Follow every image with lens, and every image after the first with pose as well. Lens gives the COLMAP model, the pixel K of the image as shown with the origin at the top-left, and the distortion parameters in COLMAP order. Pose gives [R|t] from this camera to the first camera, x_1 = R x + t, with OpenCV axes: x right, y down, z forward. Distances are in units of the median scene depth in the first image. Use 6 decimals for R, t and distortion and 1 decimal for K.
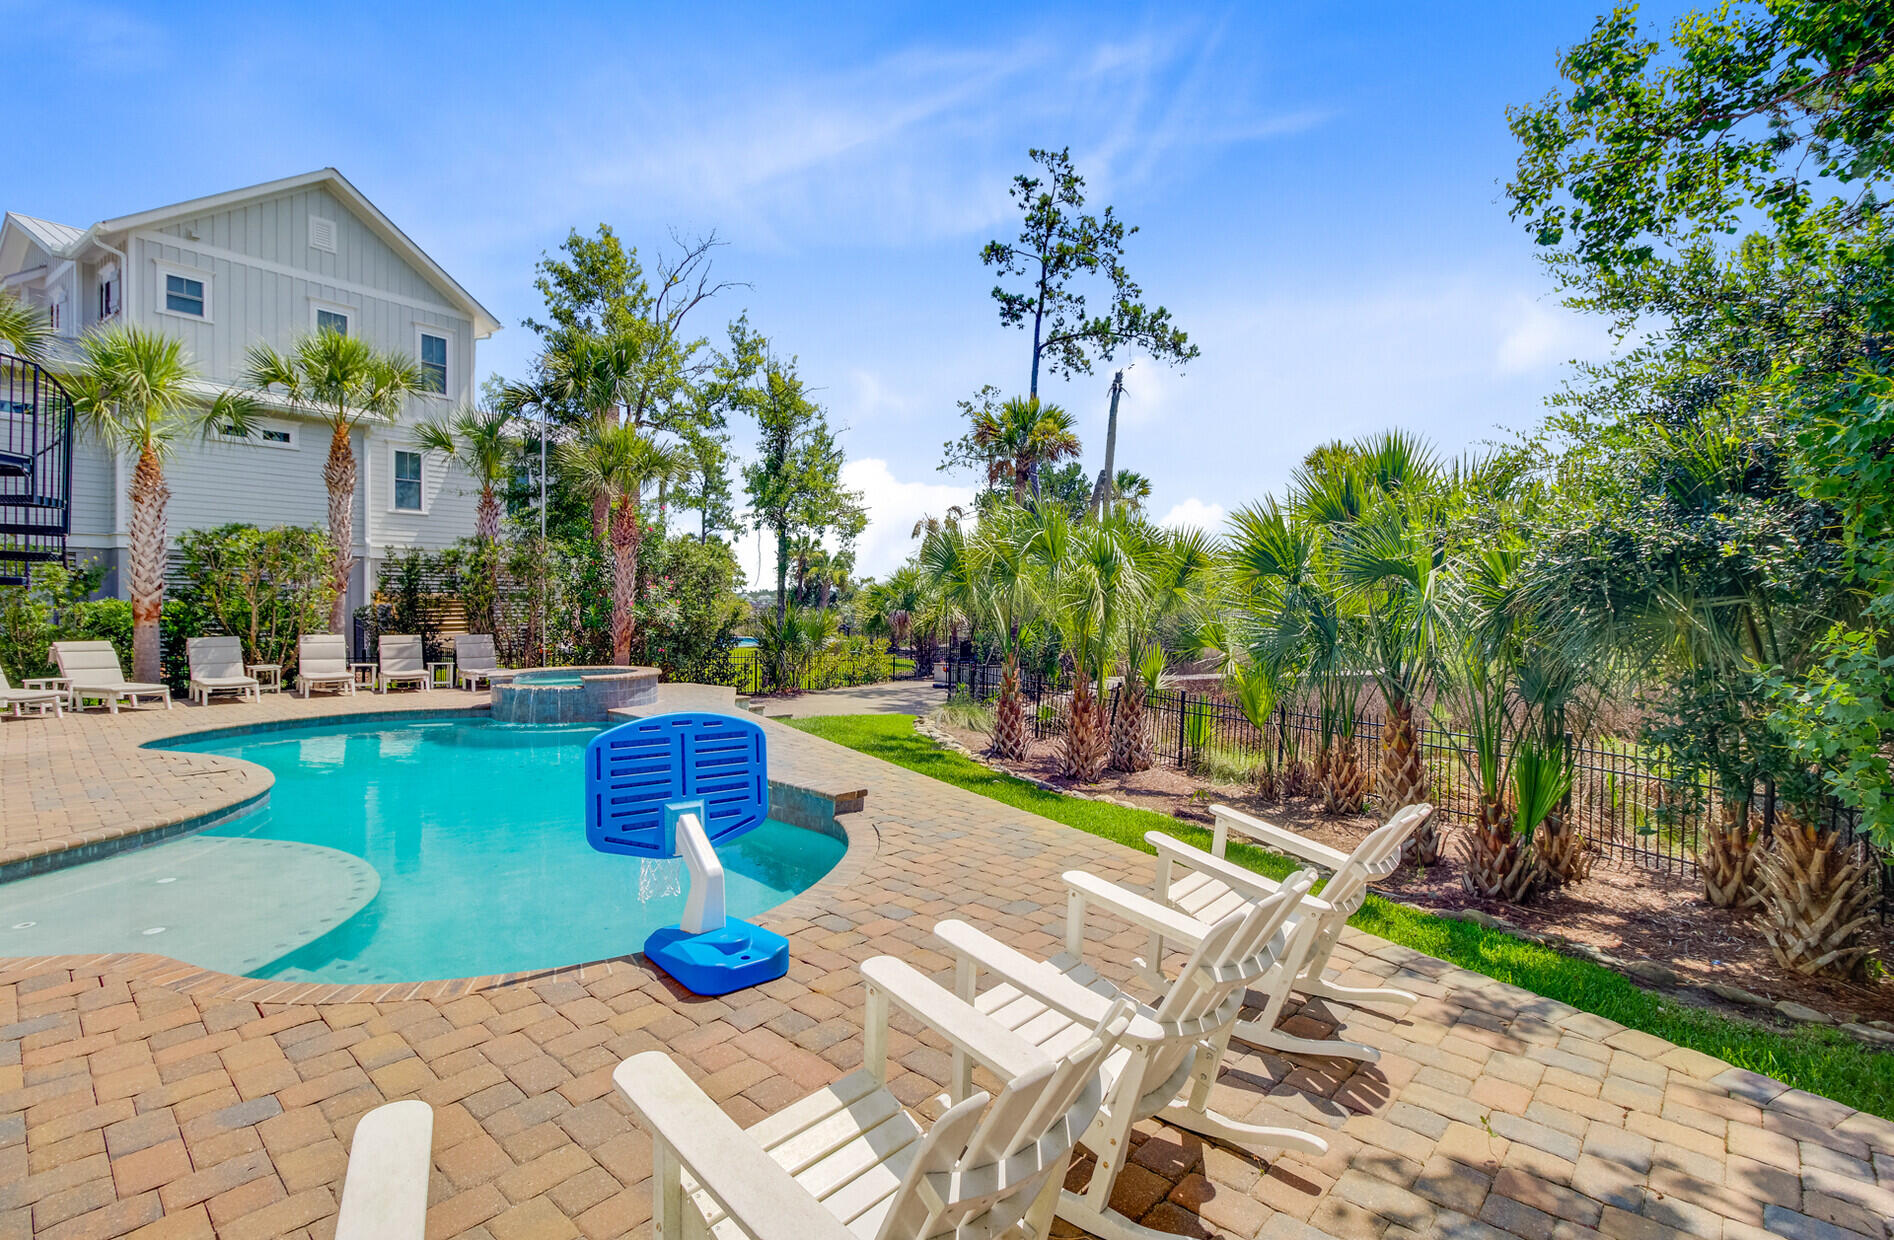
lens RADIAL K [[852.9, 0, 947.2], [0, 852.9, 603.4], [0, 0, 1]] dist [-0.032470, -0.000029]
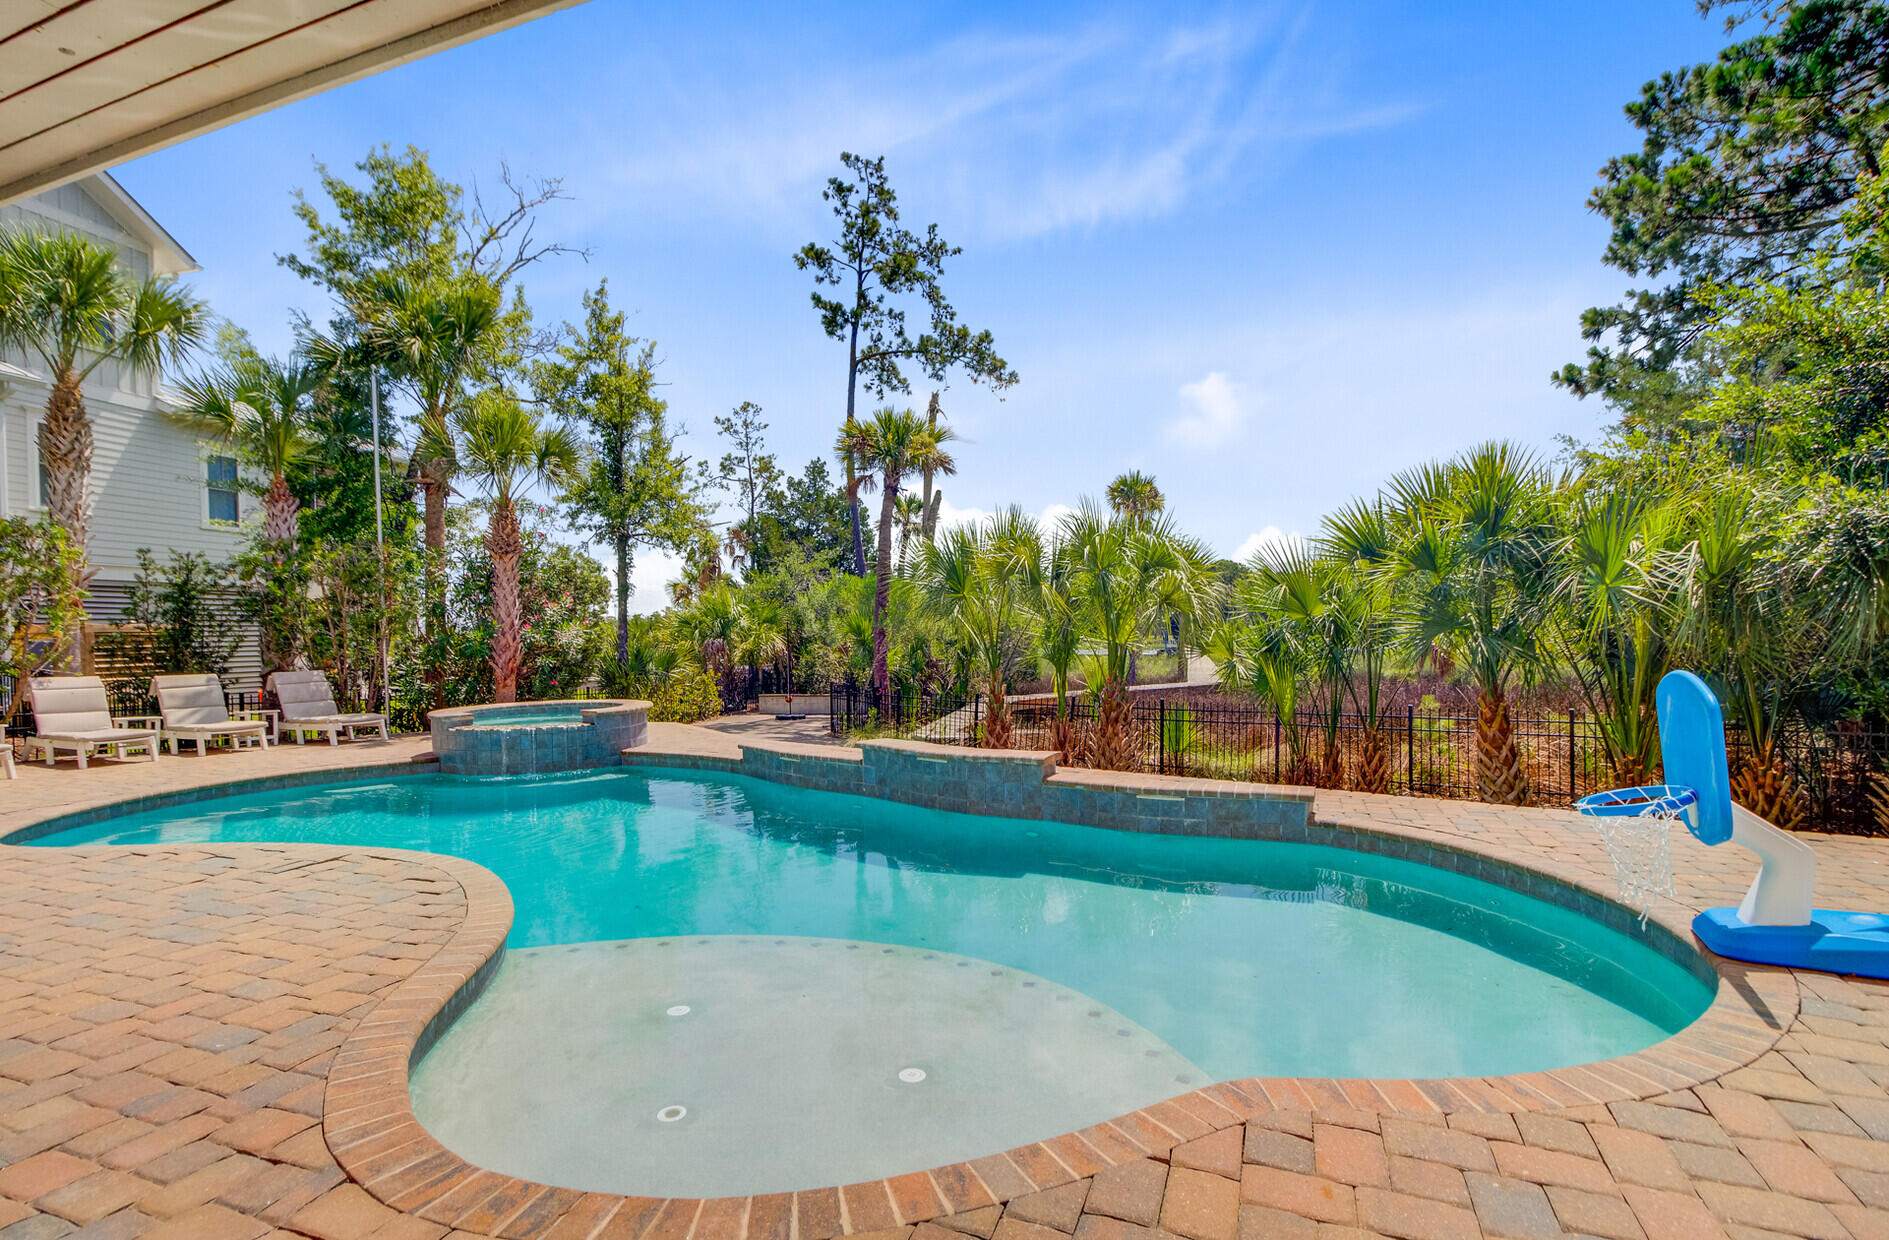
lens RADIAL K [[875.8, 0, 944.5], [0, 875.8, 620.0], [0, 0, 1]] dist [-0.001833, -0.000044]
pose [[0.939210, -0.015125, 0.343011, -0.150777], [0.021787, 0.999641, -0.015578, 0.008505], [-0.342652, 0.022104, 0.939202, 0.045990]]
